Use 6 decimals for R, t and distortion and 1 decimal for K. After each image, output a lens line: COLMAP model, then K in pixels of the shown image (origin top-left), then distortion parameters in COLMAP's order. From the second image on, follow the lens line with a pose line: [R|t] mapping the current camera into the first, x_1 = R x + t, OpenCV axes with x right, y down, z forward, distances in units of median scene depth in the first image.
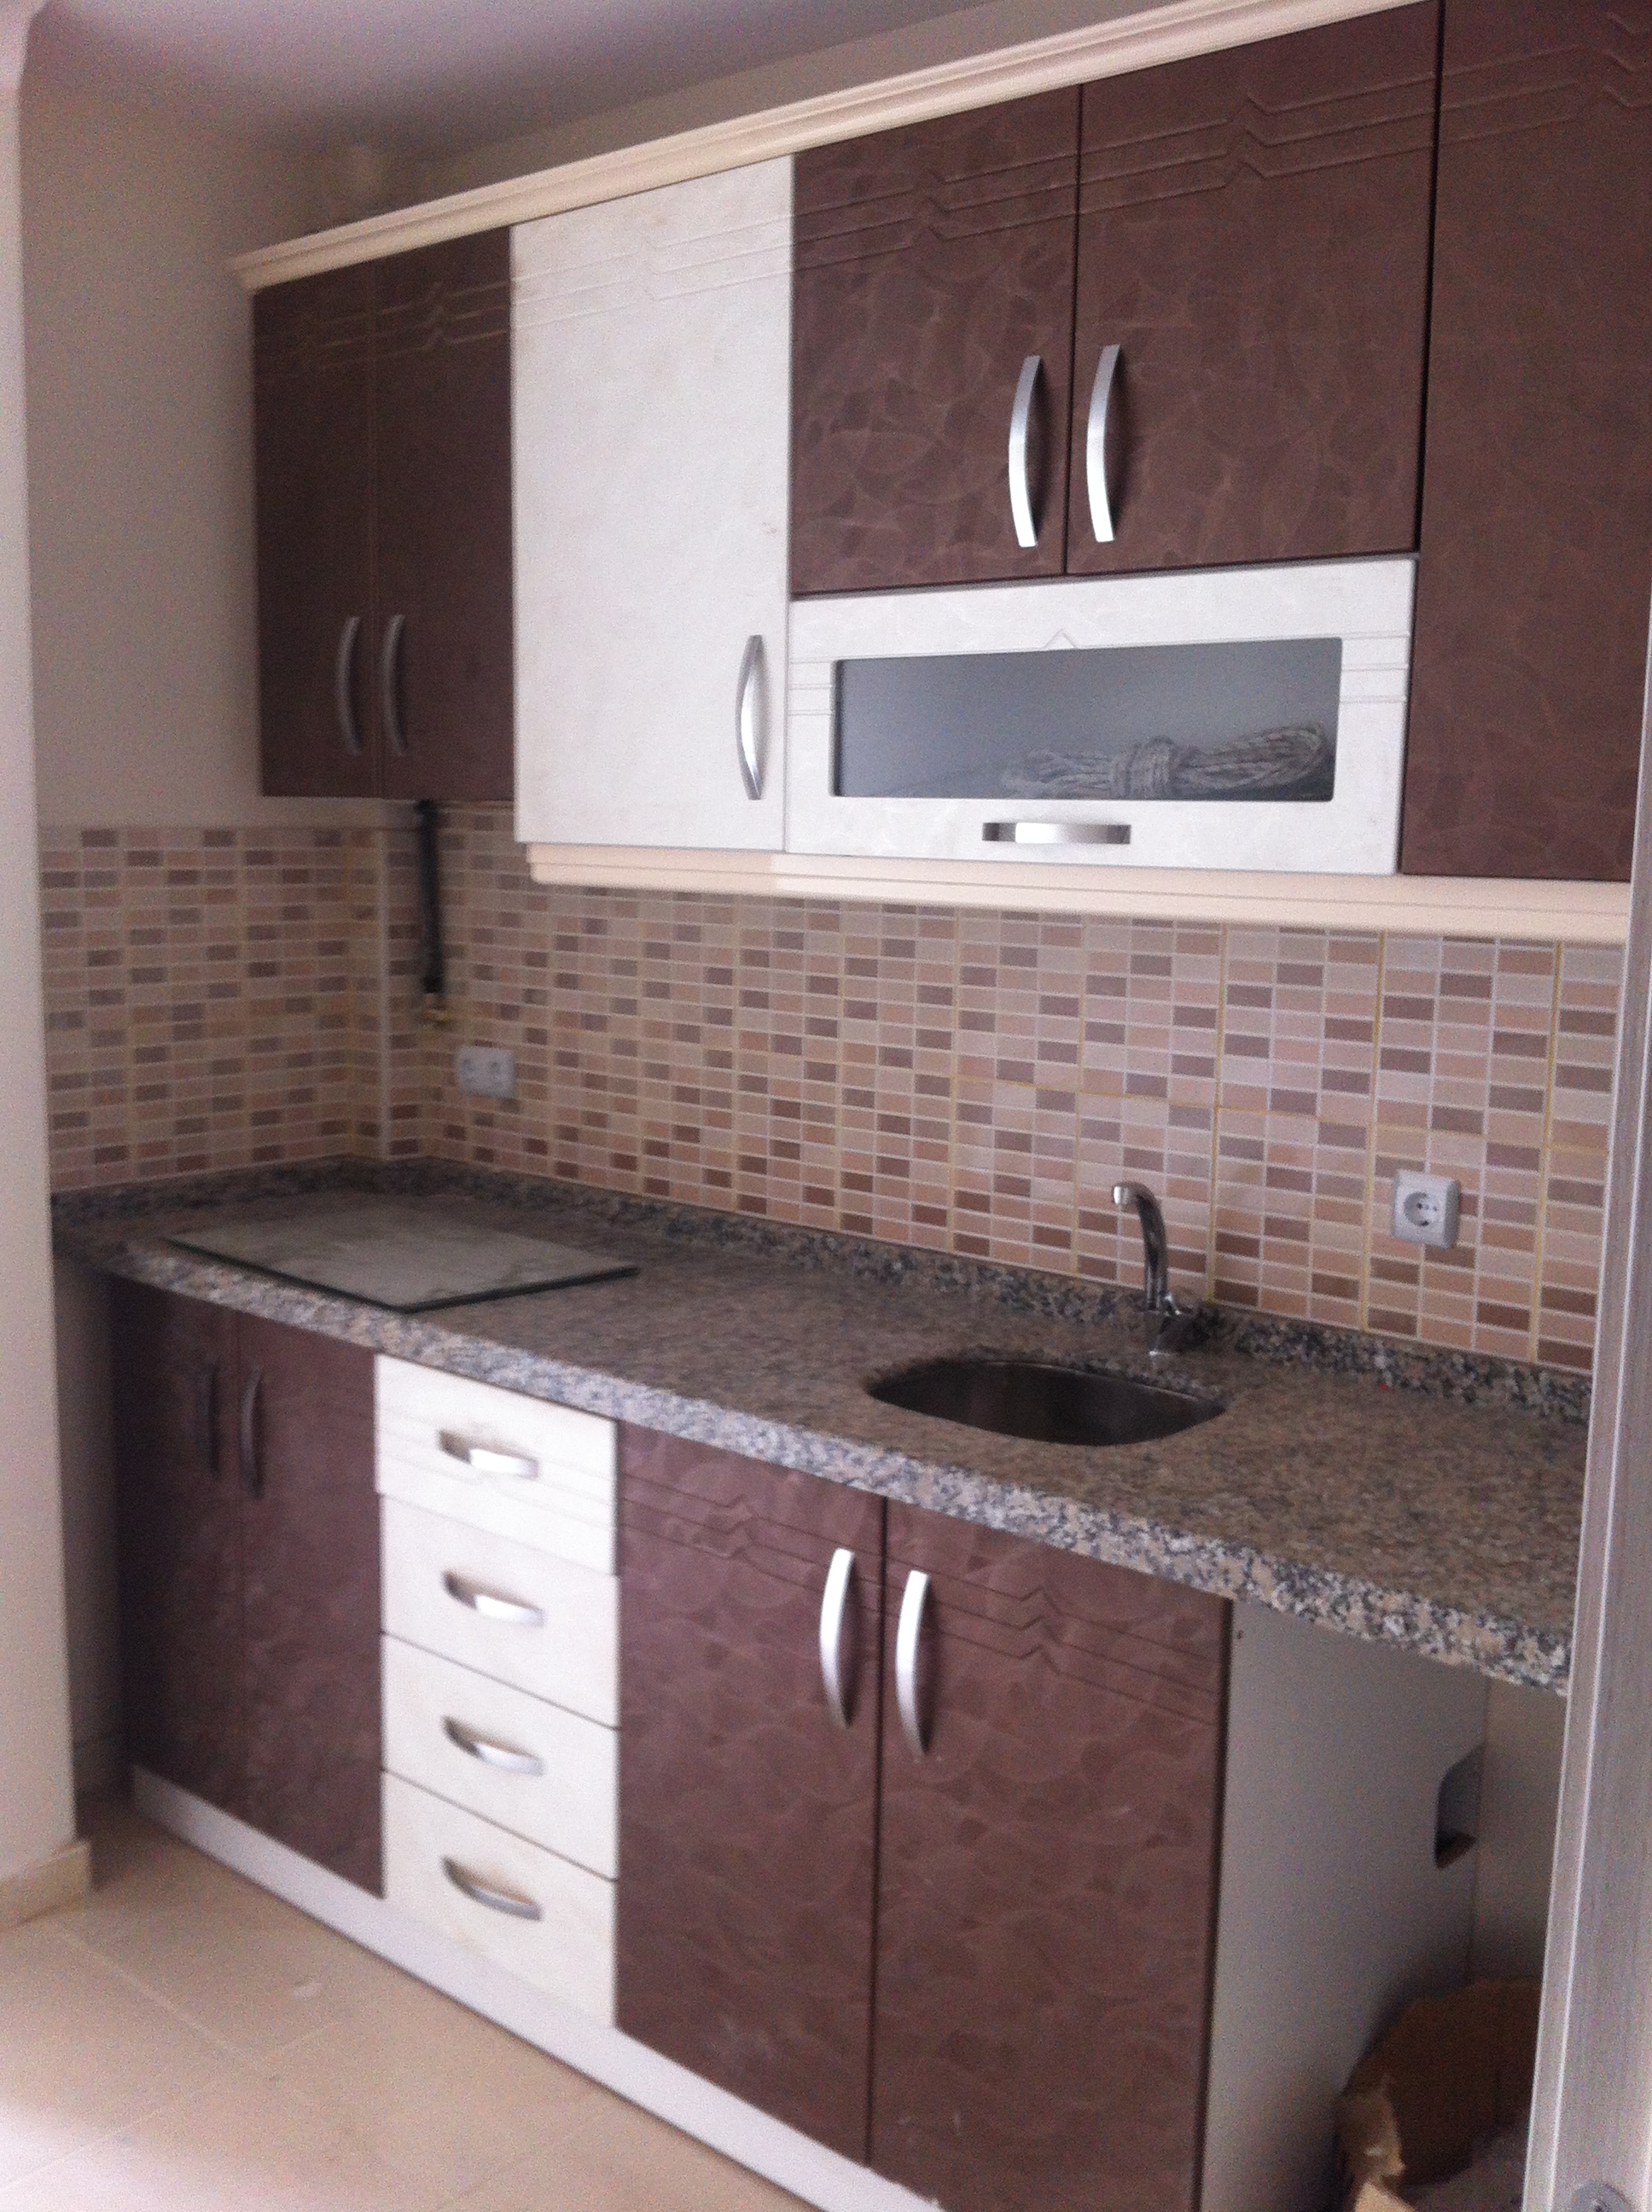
lens RADIAL K [[2101.5, 0, 826.0], [0, 2101.5, 1106.0], [0, 0, 1]] dist [0.090070, -0.358947]
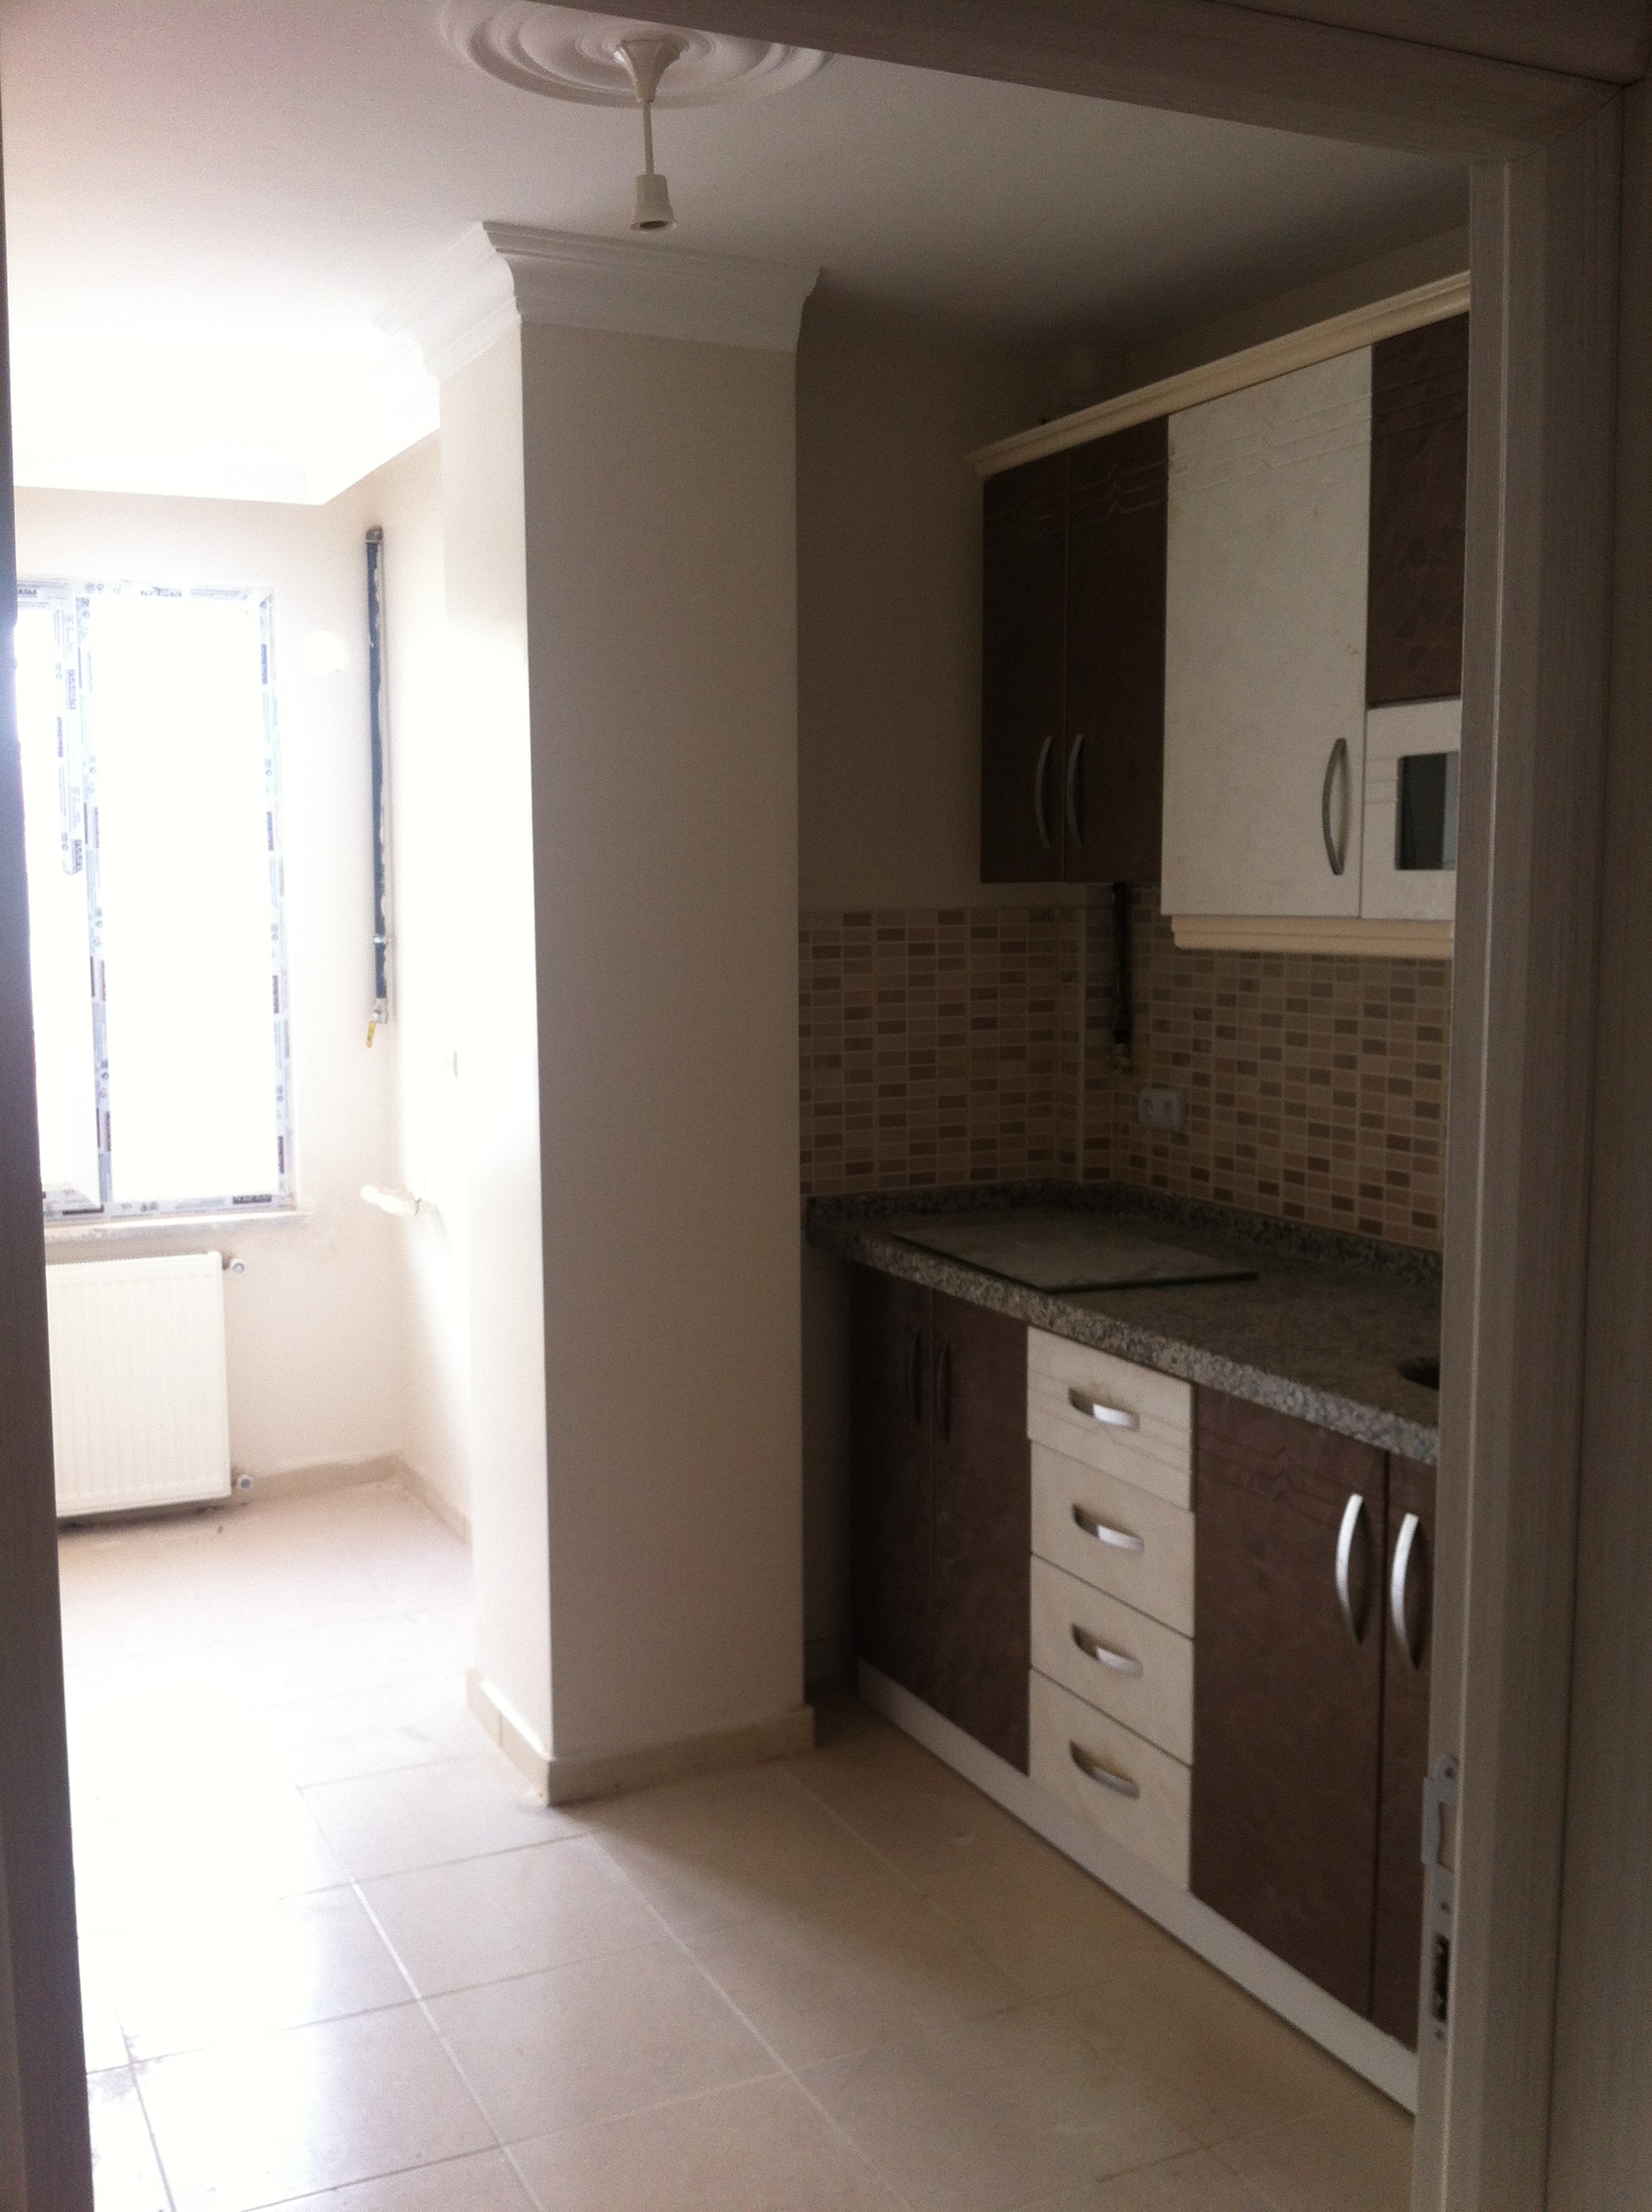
lens RADIAL K [[2248.8, 0, 826.0], [0, 2248.8, 1106.0], [0, 0, 1]] dist [0.093319, -0.624775]
pose [[0.909913, 0.014771, -0.414537, 0.216025], [-0.031855, 0.998903, -0.034330, 0.034927], [0.413575, 0.044442, 0.909385, -0.251948]]
